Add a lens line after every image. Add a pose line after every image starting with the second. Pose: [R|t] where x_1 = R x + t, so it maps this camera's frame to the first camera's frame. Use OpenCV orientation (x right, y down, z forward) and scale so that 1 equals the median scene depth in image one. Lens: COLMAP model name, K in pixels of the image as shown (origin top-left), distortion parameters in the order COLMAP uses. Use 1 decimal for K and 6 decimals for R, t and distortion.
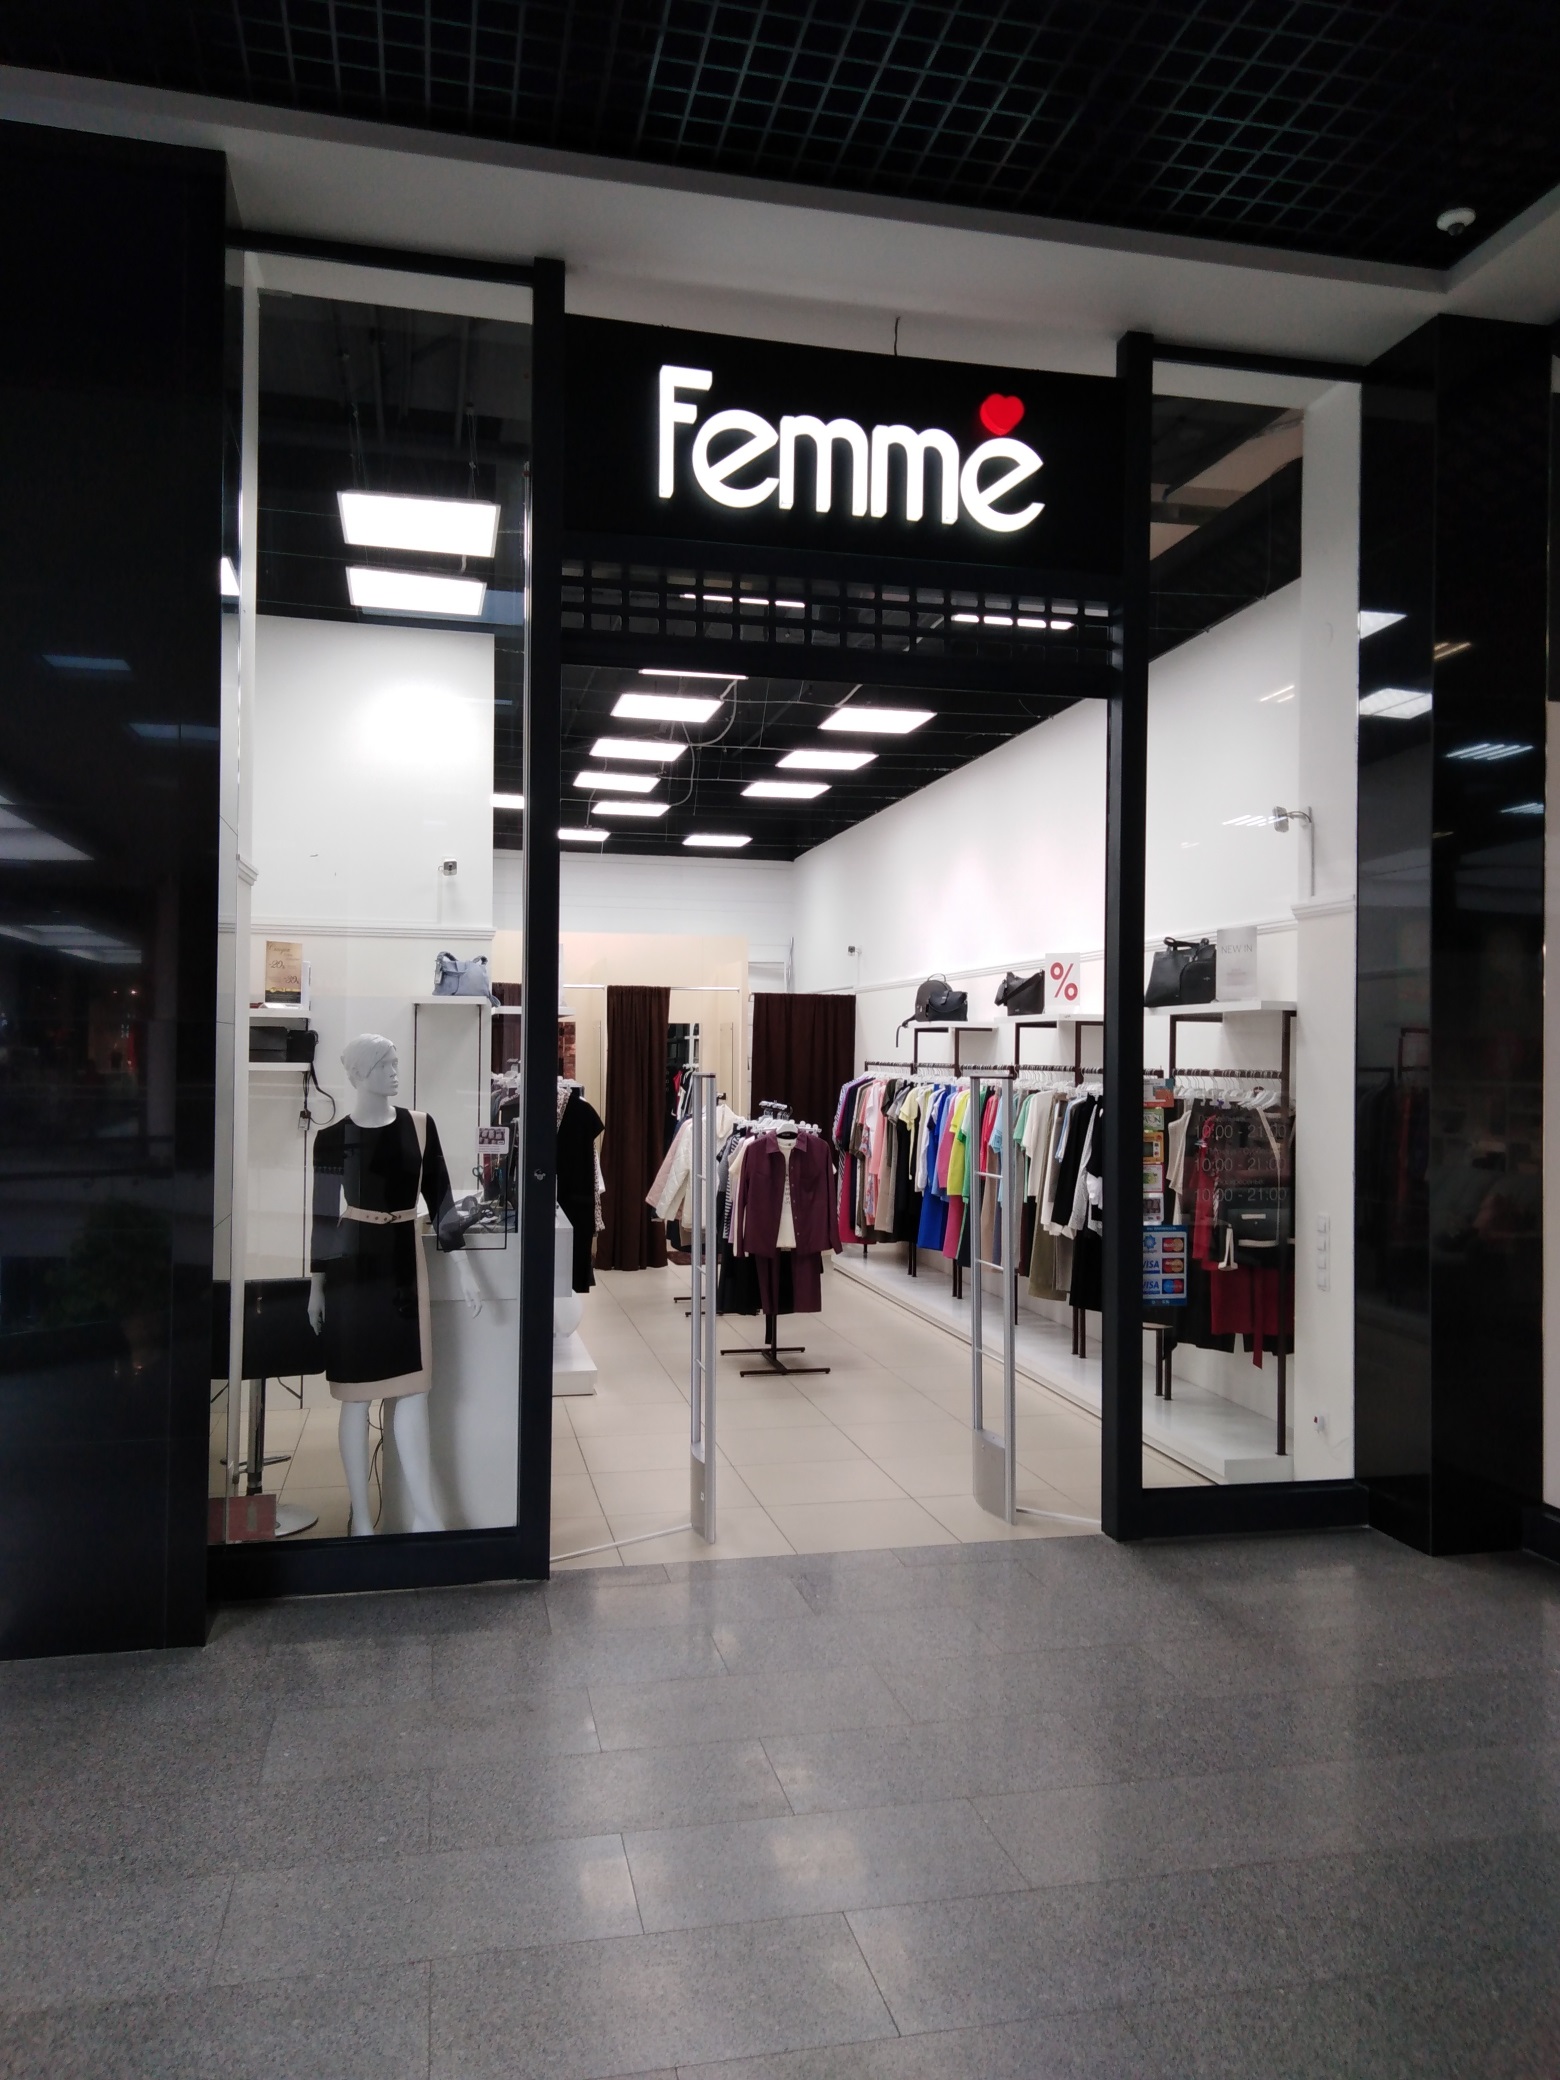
lens RADIAL K [[1558.1, 0, 781.6], [0, 1558.1, 1043.9], [0, 0, 1]] dist [0.074875, -0.000392]
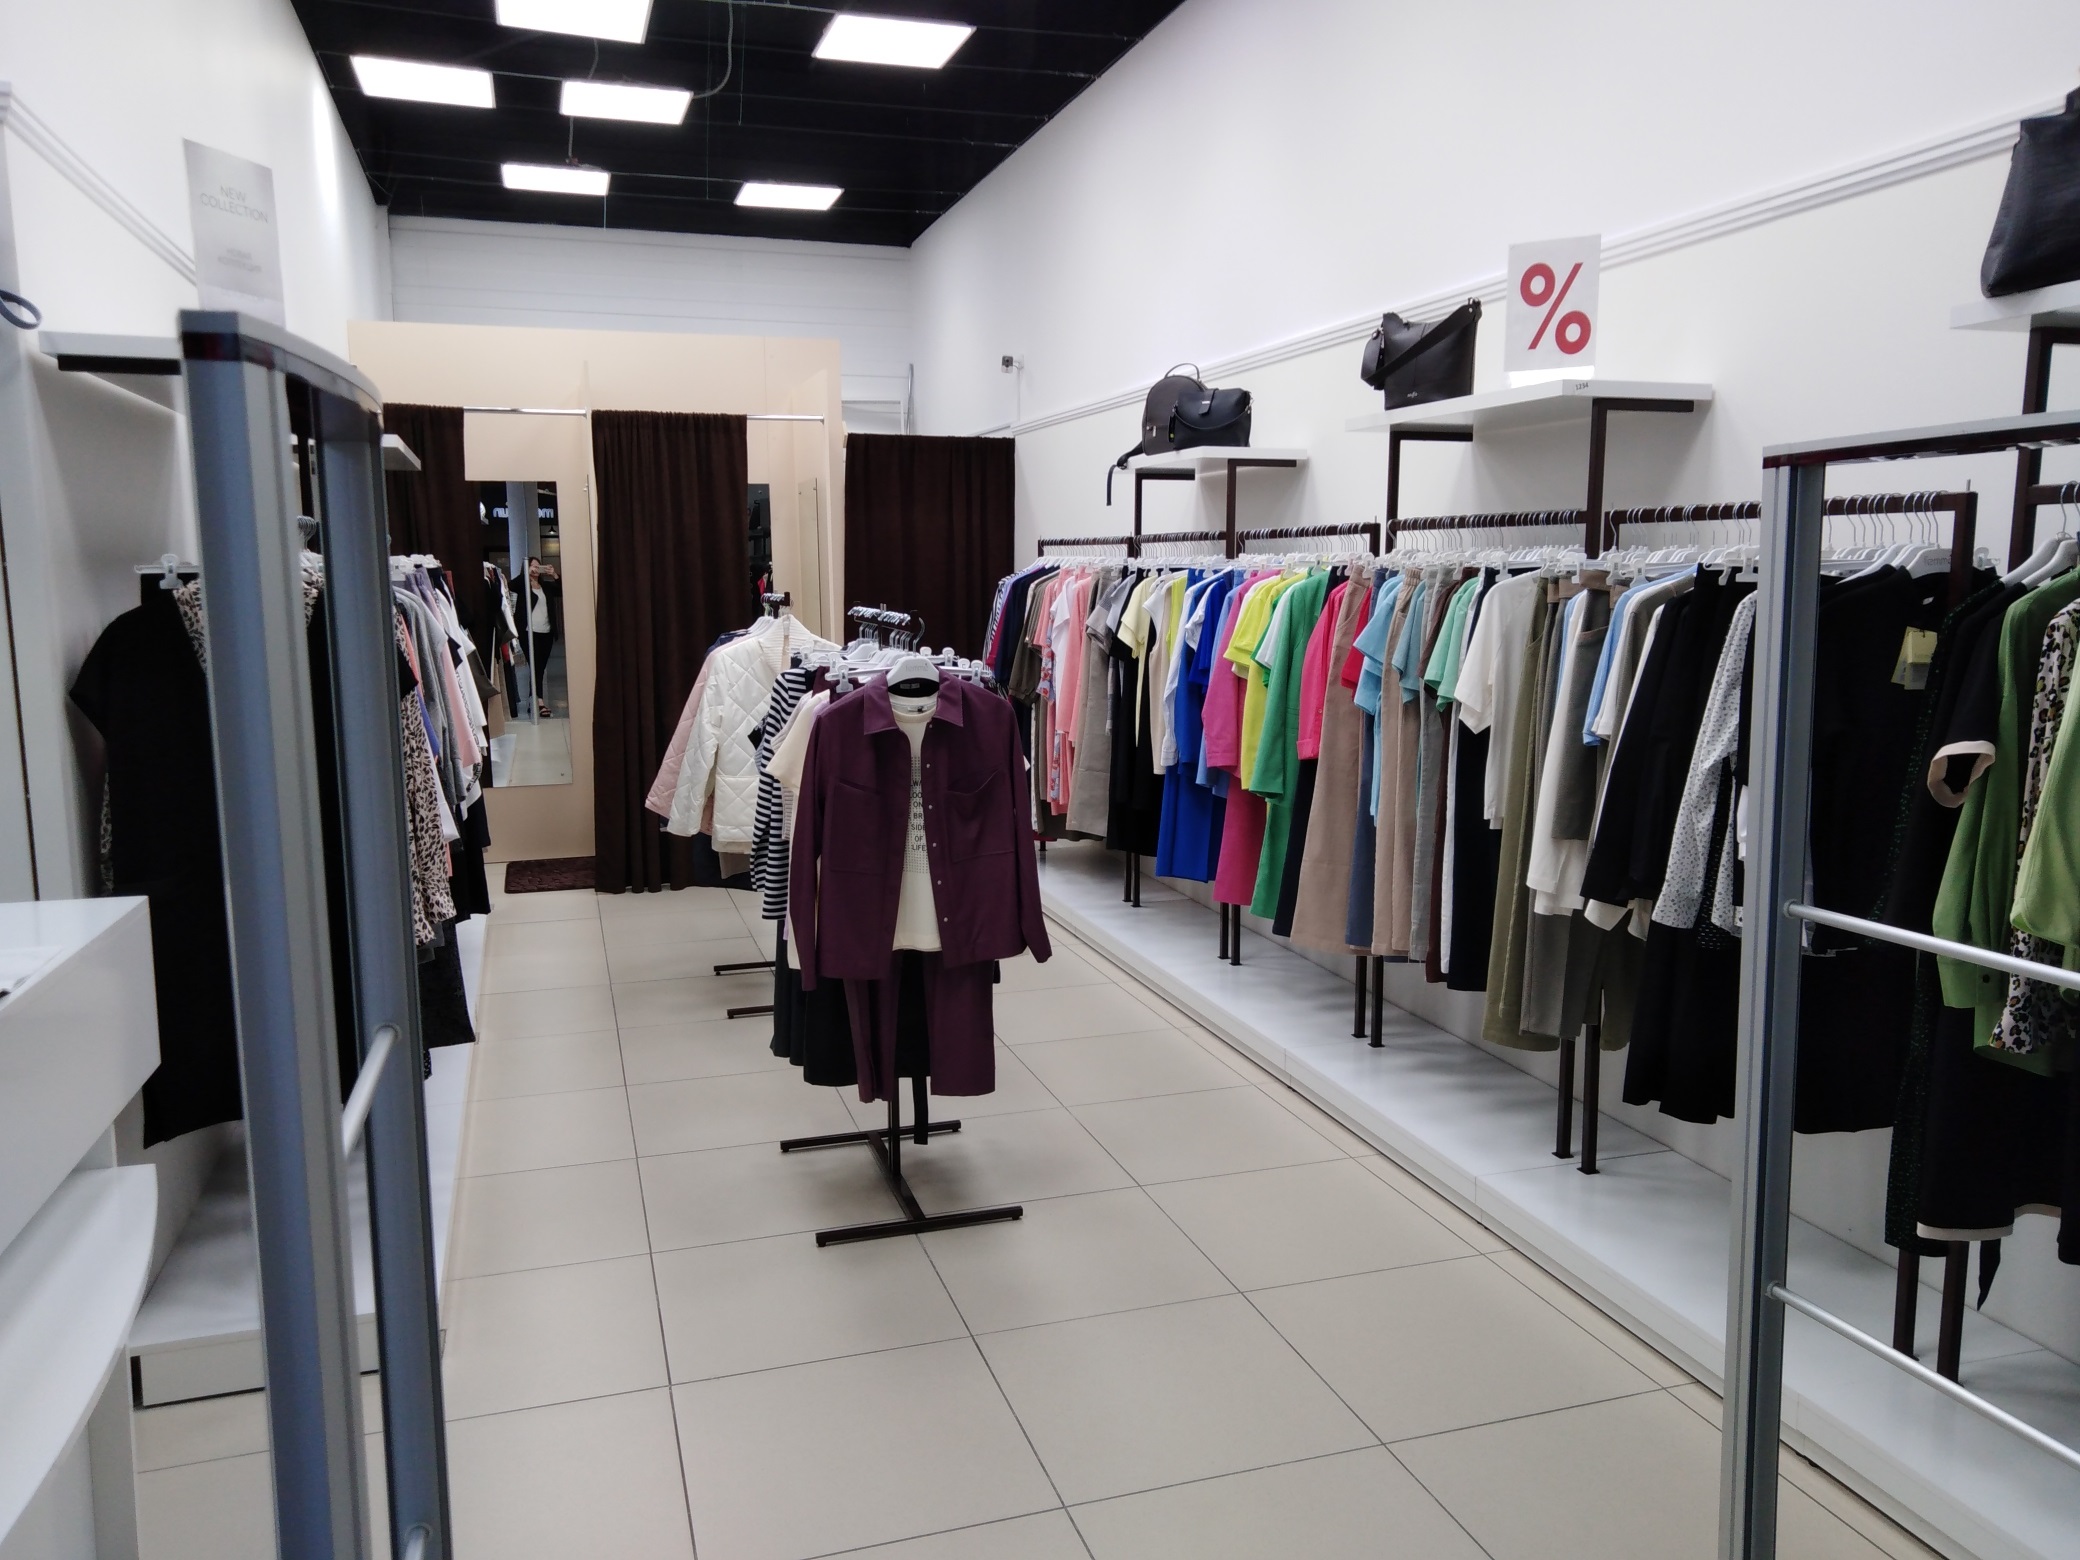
lens RADIAL K [[1558.1, 0, 1029.7], [0, 1558.1, 791.1], [0, 0, 1]] dist [0.074875, -0.000392]
pose [[0.996669, -0.024485, 0.077787, 0.001089], [0.012439, 0.988345, 0.151722, 0.019236], [-0.080595, -0.150249, 0.985358, 0.477431]]
